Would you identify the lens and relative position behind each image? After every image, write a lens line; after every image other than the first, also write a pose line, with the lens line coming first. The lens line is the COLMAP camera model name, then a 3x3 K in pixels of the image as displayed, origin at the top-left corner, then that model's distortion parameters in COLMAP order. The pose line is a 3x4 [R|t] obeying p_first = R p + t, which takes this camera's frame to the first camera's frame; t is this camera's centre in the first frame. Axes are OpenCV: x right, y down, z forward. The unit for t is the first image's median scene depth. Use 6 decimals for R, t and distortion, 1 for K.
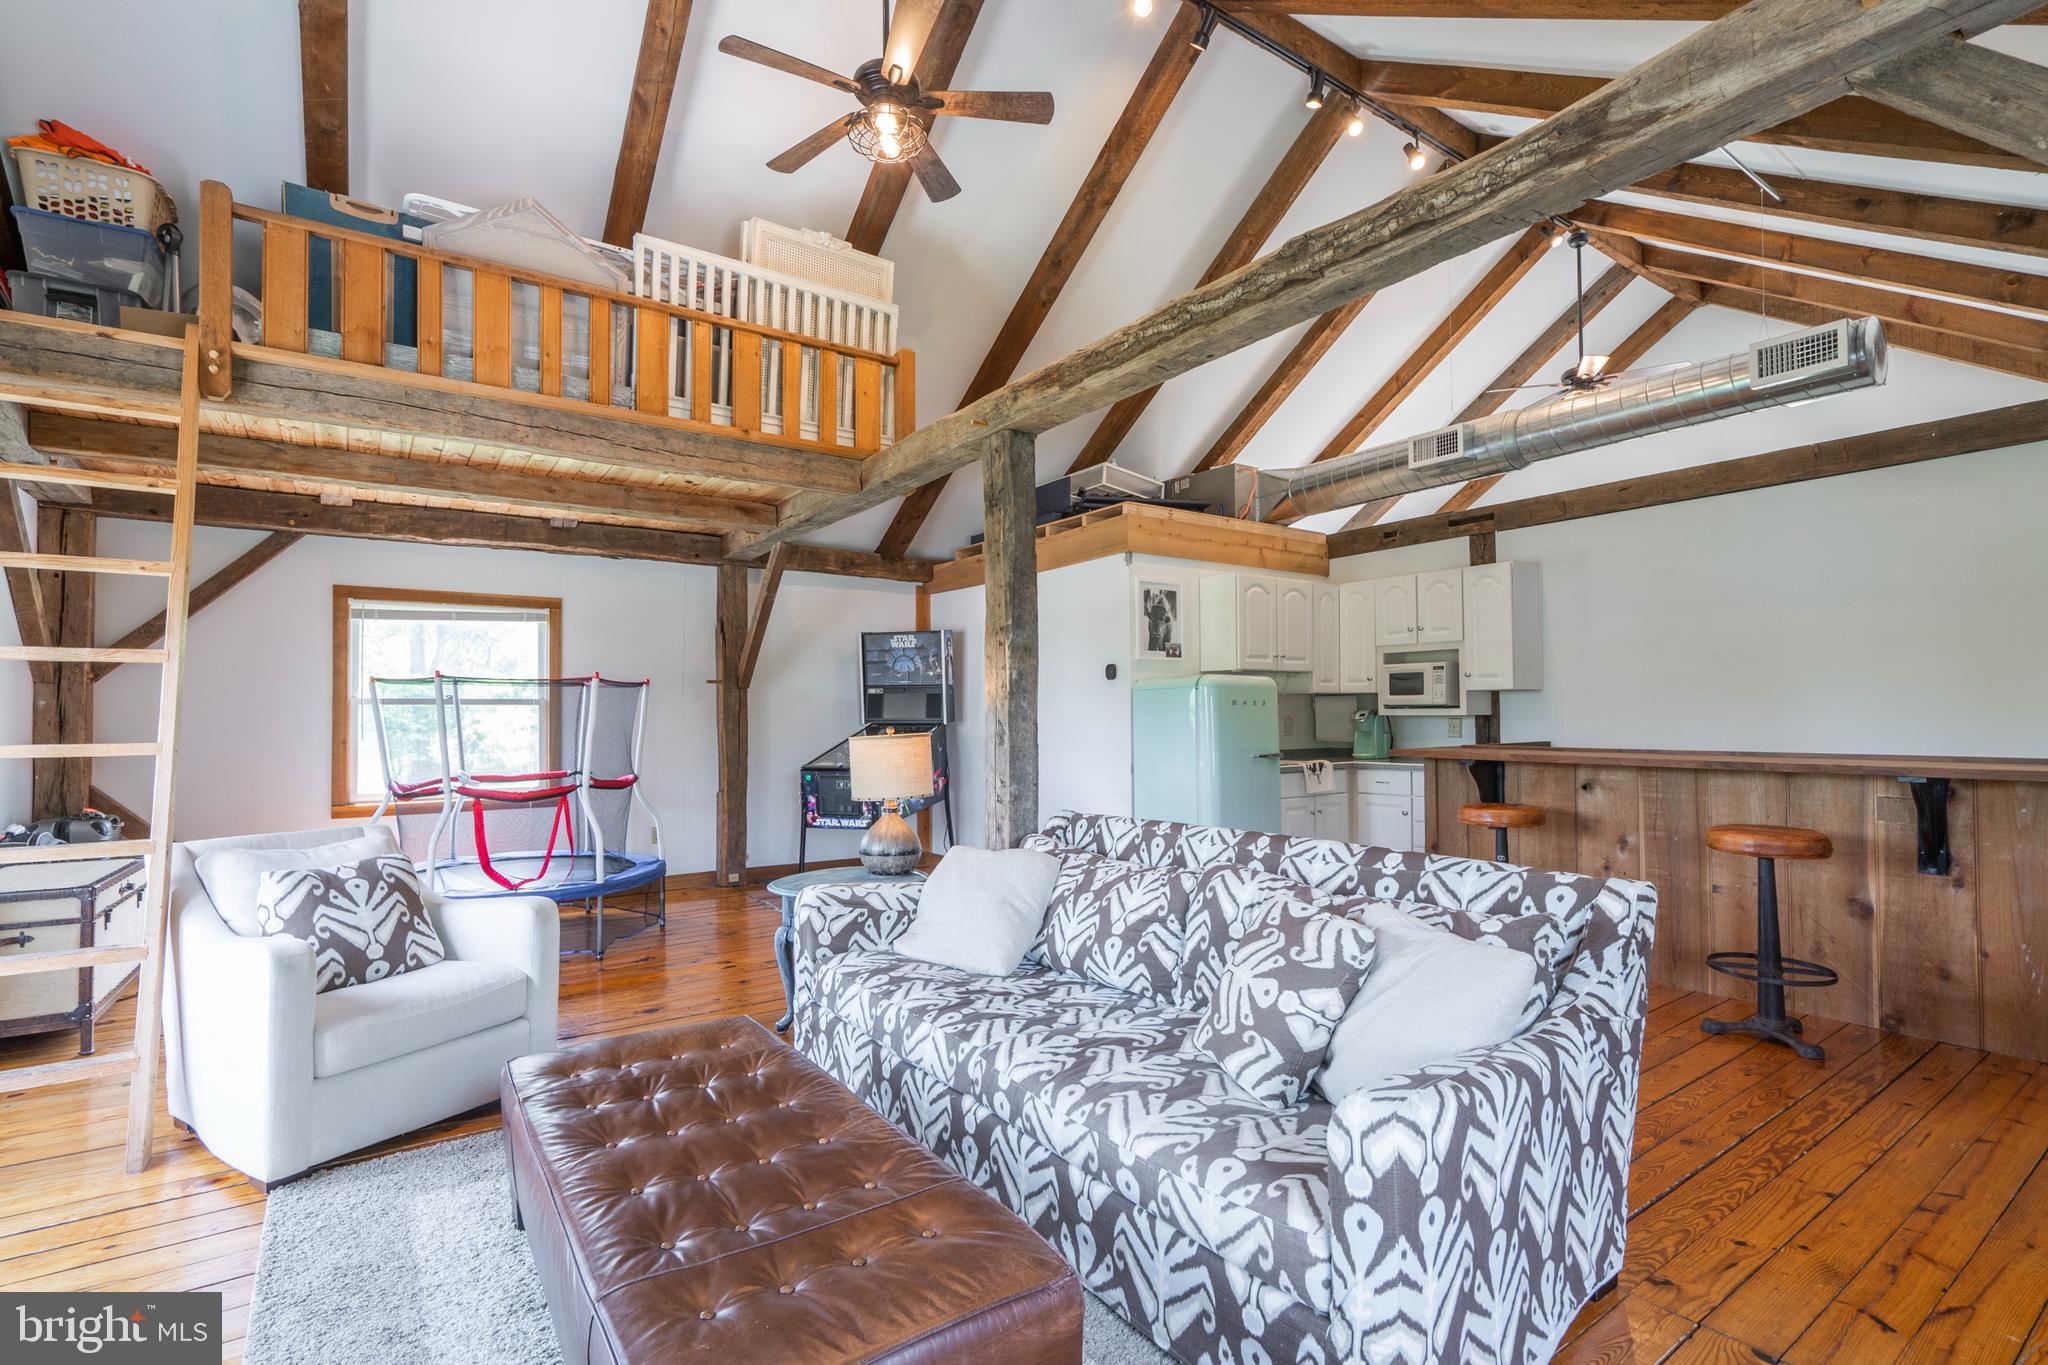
lens RADIAL K [[918.9, 0, 1024.0], [0, 918.9, 682.5], [0, 0, 1]] dist [-0.001773, -0.000585]
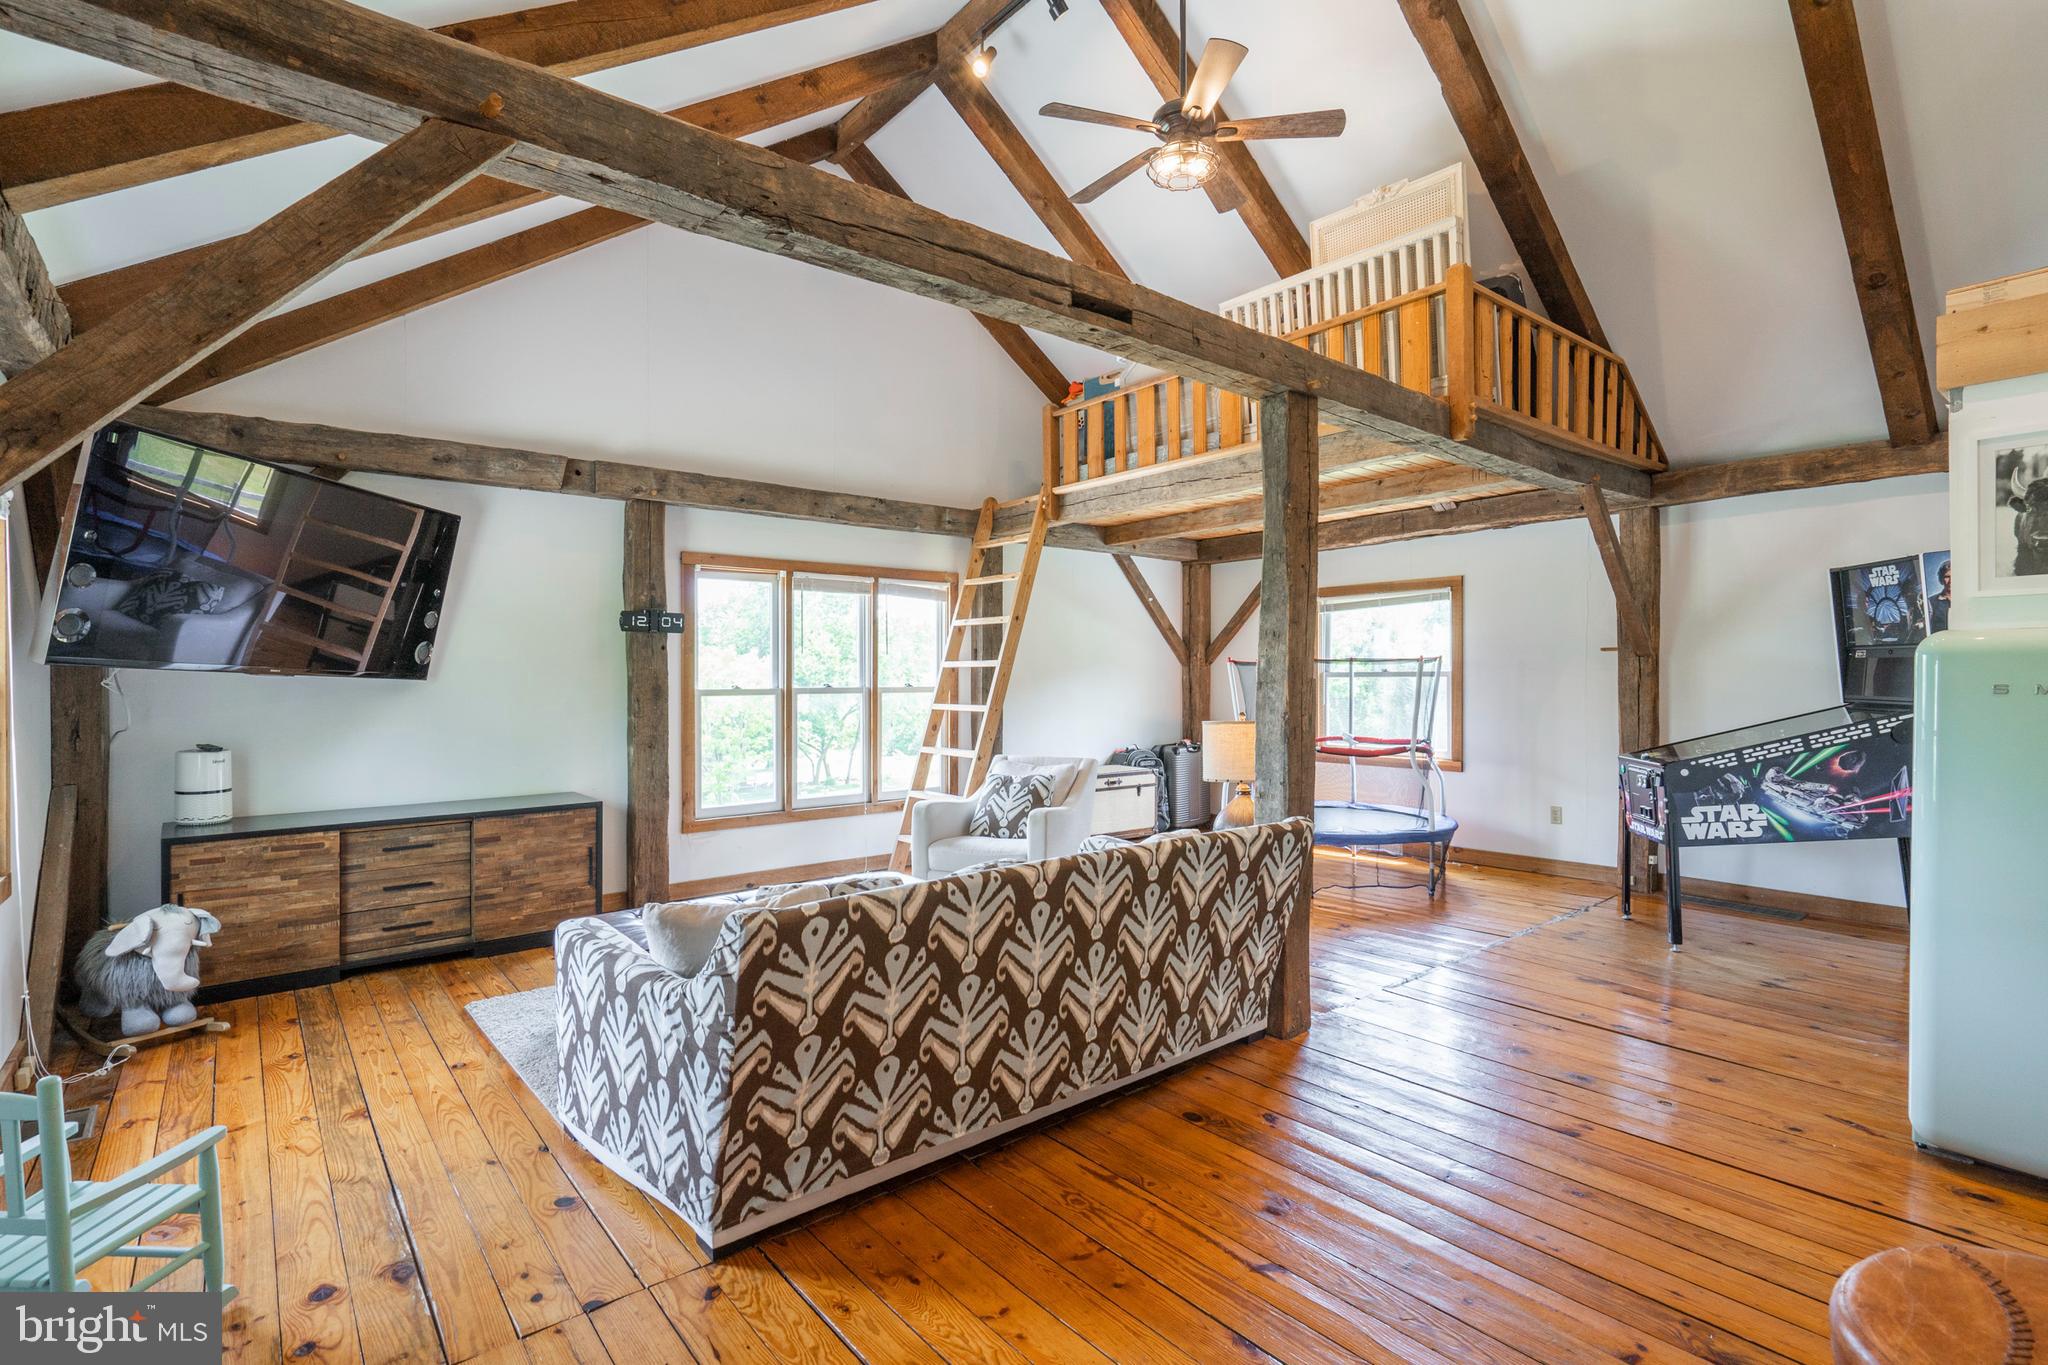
lens RADIAL K [[955.7, 0, 1065.1], [0, 955.7, 676.8], [0, 0, 1]] dist [-0.001325, 0.000257]
pose [[0.106991, 0.008583, -0.994223, 0.556225], [0.043004, 0.998987, 0.013251, -0.009431], [0.993330, -0.044173, 0.106514, 0.425790]]
